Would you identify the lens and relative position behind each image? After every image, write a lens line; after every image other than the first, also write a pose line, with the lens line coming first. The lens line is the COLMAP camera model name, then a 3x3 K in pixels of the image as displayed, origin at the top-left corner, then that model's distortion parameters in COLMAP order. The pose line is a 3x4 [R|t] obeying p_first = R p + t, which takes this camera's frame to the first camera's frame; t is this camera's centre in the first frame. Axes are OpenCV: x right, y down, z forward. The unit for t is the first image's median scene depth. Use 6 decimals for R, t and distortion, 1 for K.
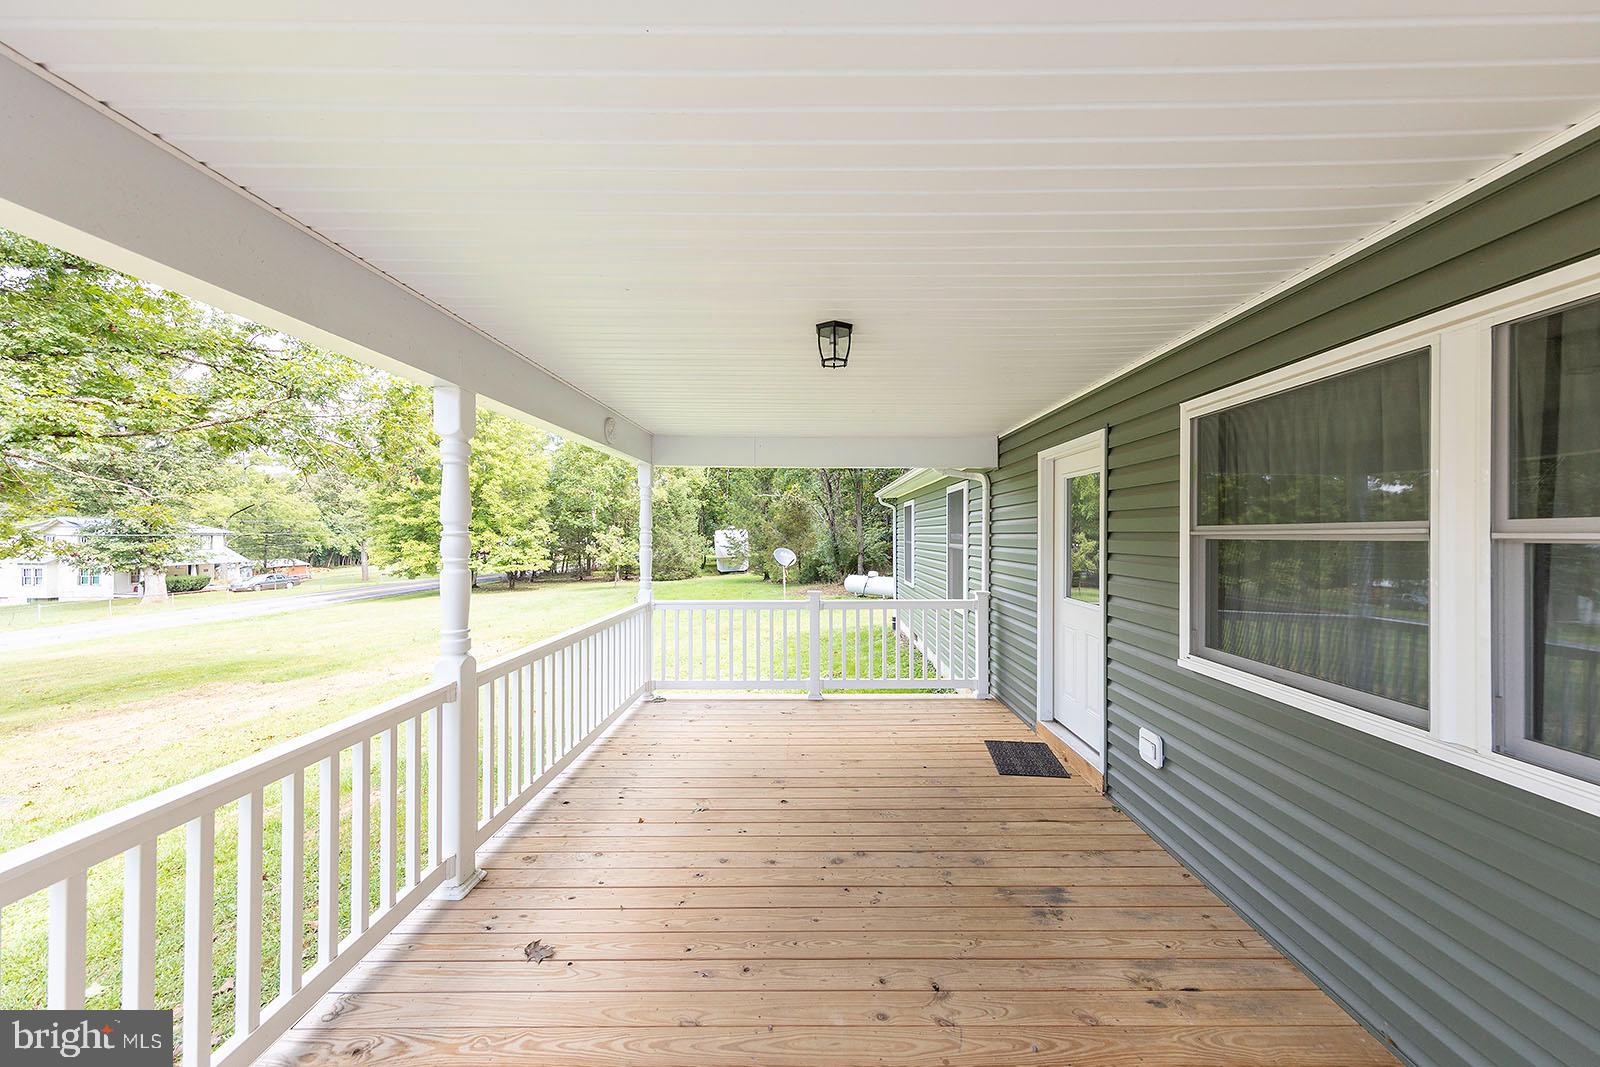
lens RADIAL K [[588.9, 0, 805.7], [0, 588.9, 515.0], [0, 0, 1]] dist [0.012556, -0.000192]
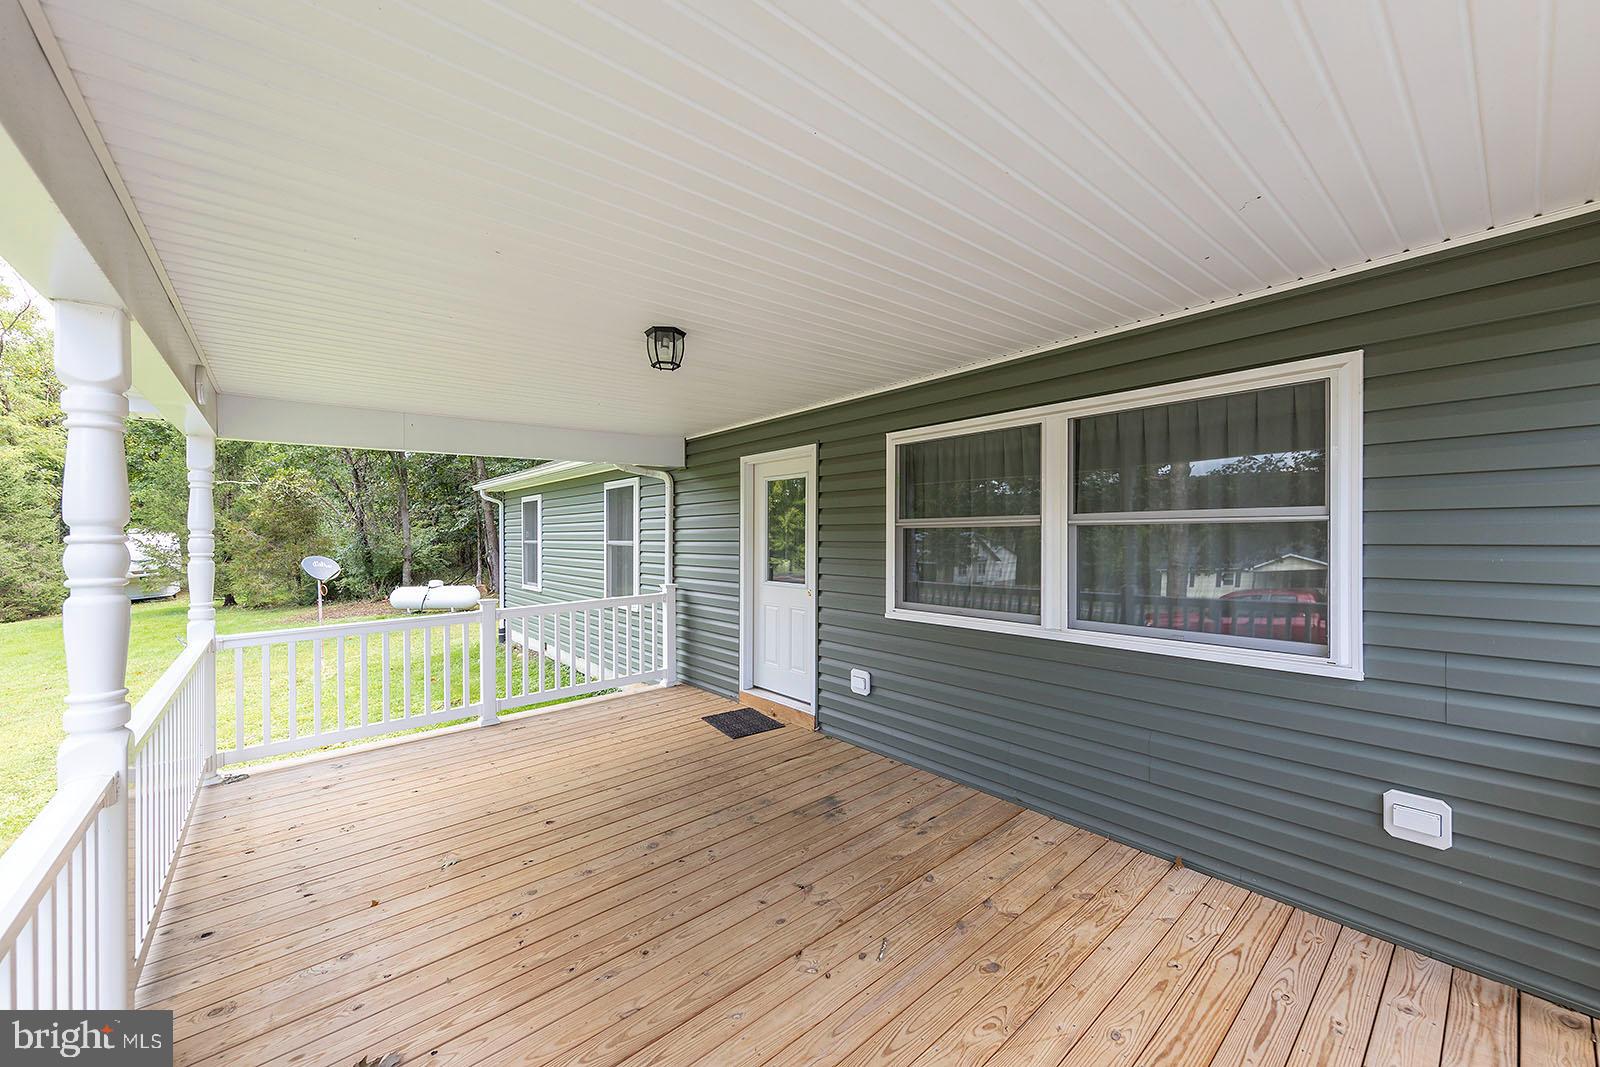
lens RADIAL K [[614.6, 0, 827.1], [0, 614.6, 513.3], [0, 0, 1]] dist [0.011477, -0.000138]
pose [[0.745734, -0.000250, 0.666244, -0.373375], [-0.001543, 0.999997, 0.002102, 0.000726], [-0.666242, -0.002596, 0.745731, -0.005985]]
